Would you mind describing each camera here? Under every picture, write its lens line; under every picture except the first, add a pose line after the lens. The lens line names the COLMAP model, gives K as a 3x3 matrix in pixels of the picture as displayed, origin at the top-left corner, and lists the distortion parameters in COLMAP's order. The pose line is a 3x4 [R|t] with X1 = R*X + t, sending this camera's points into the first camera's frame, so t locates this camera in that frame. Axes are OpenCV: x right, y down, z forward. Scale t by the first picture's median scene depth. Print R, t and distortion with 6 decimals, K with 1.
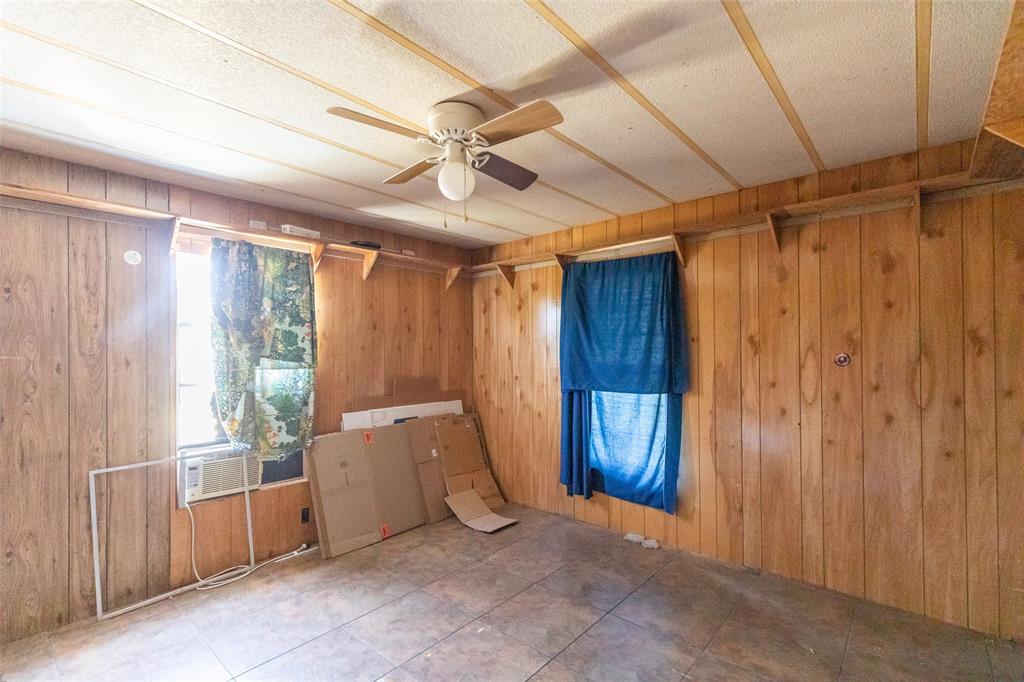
lens RADIAL K [[455.6, 0, 513.5], [0, 455.6, 347.2], [0, 0, 1]] dist [0.001464, 0.000539]
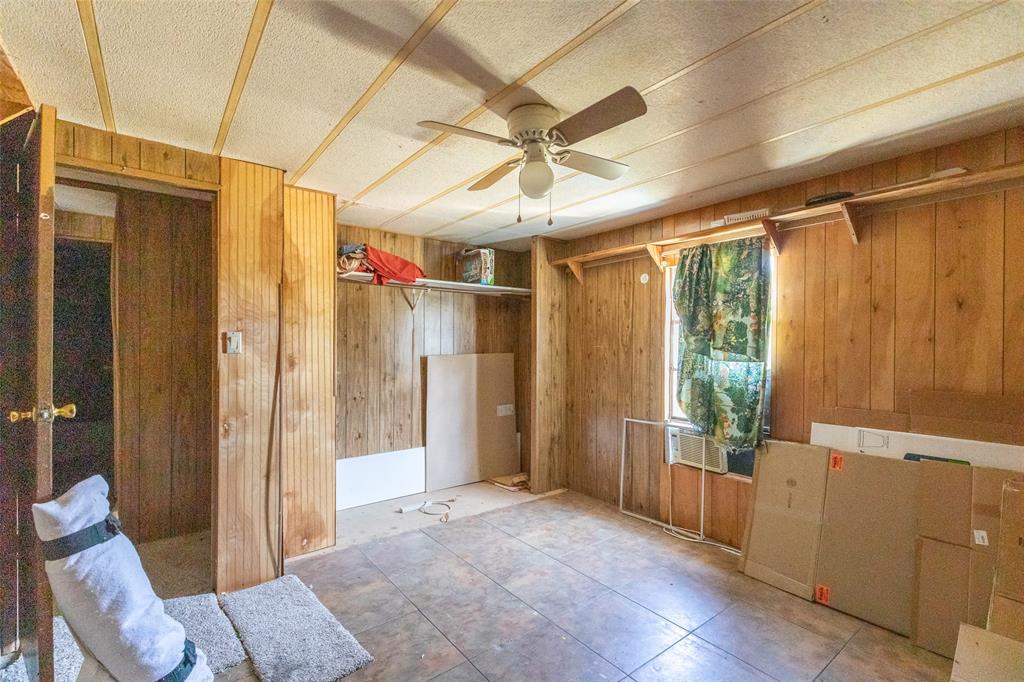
lens RADIAL K [[461.3, 0, 512.0], [0, 461.3, 341.0], [0, 0, 1]] dist [0.002274, 0.000430]
pose [[-0.188710, 0.002051, -0.982031, 0.577416], [0.011019, 0.999939, -0.000029, -0.001673], [0.981971, -0.010827, -0.188721, 0.724947]]
